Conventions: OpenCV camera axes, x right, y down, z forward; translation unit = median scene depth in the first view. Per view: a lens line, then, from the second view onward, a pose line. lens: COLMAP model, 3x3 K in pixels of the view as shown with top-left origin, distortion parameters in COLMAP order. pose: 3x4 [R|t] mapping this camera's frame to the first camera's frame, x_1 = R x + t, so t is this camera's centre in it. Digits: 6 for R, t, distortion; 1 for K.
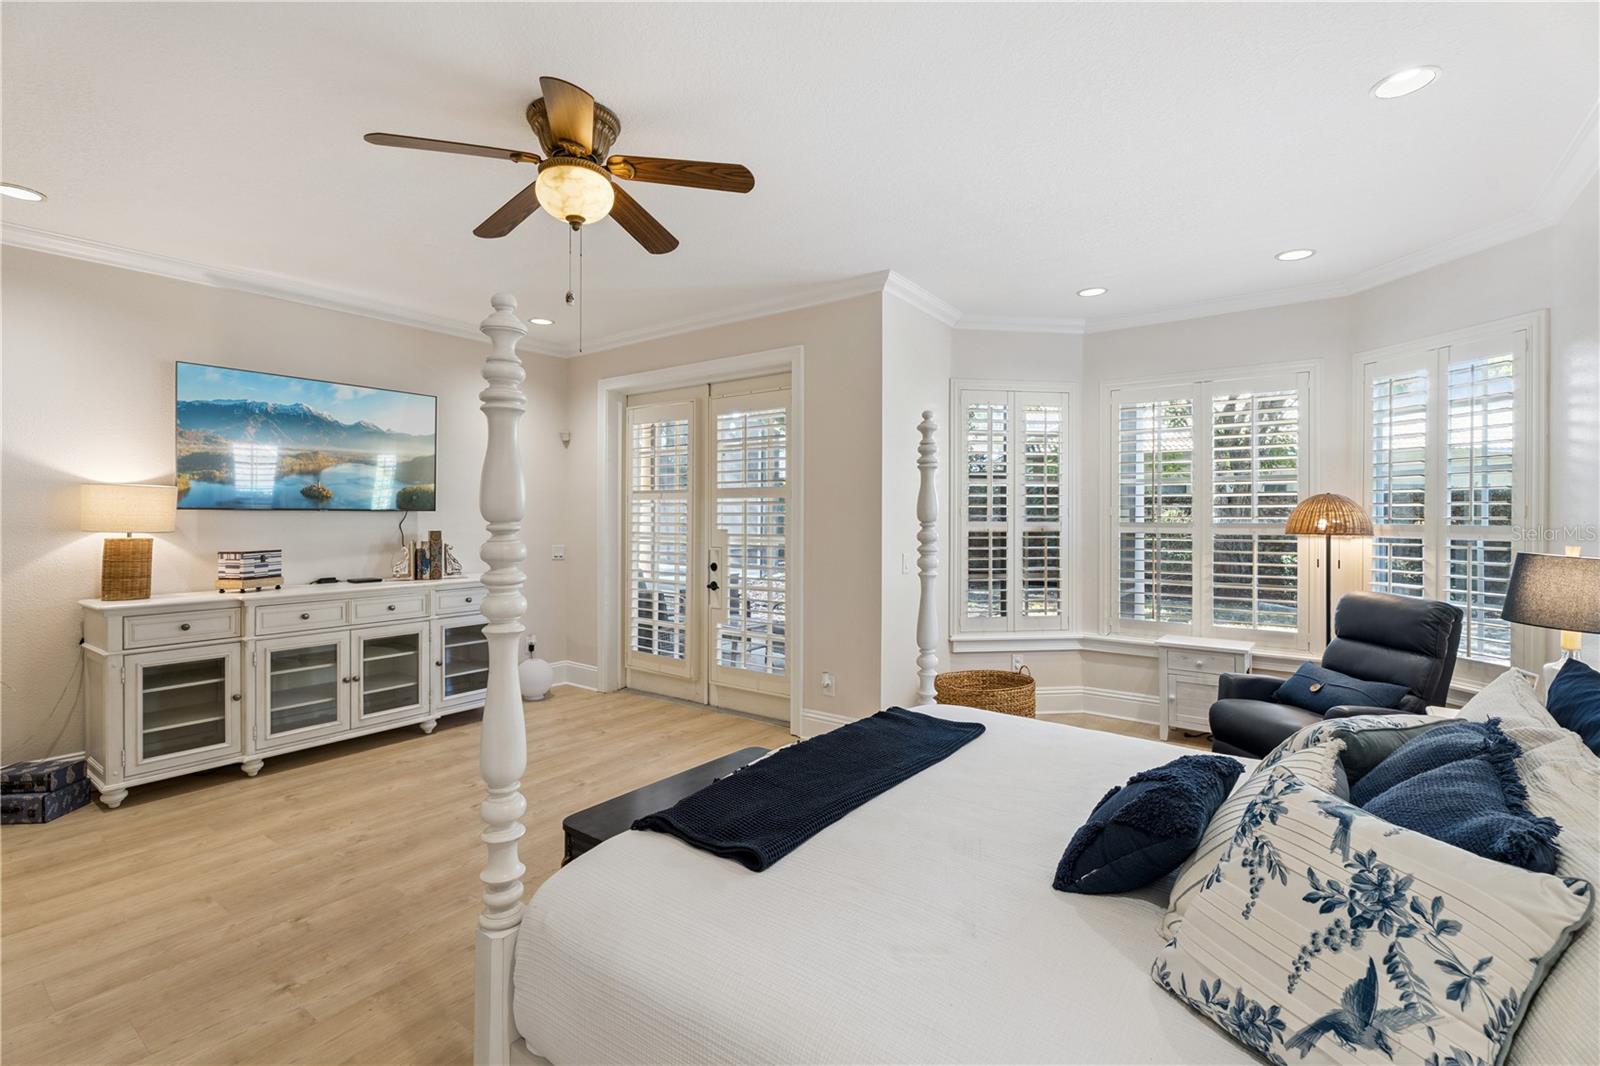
lens RADIAL K [[723.0, 0, 800.0], [0, 723.0, 533.0], [0, 0, 1]] dist [-0.000550, -0.000001]
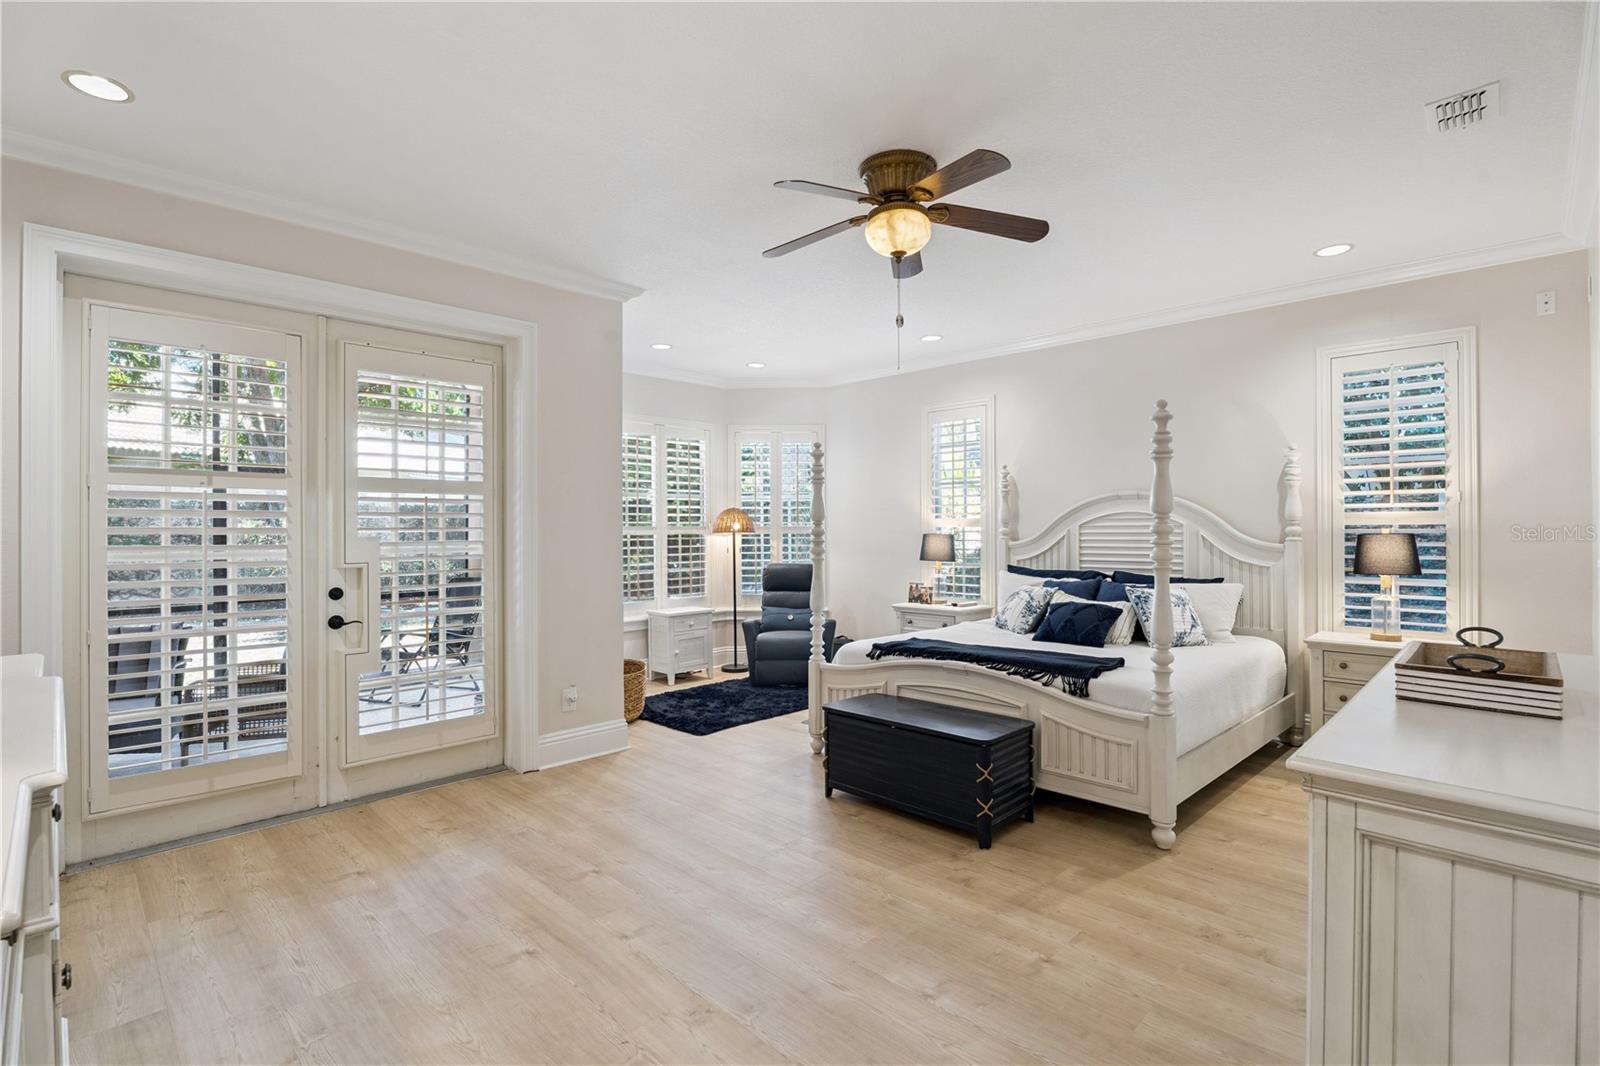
lens RADIAL K [[737.1, 0, 800.0], [0, 737.1, 533.0], [0, 0, 1]] dist [-0.001150, -0.000145]
pose [[0.141845, -0.007554, 0.989860, -0.872006], [0.023337, 0.999718, 0.004285, -0.002304], [-0.989614, 0.022493, 0.141981, 0.570623]]
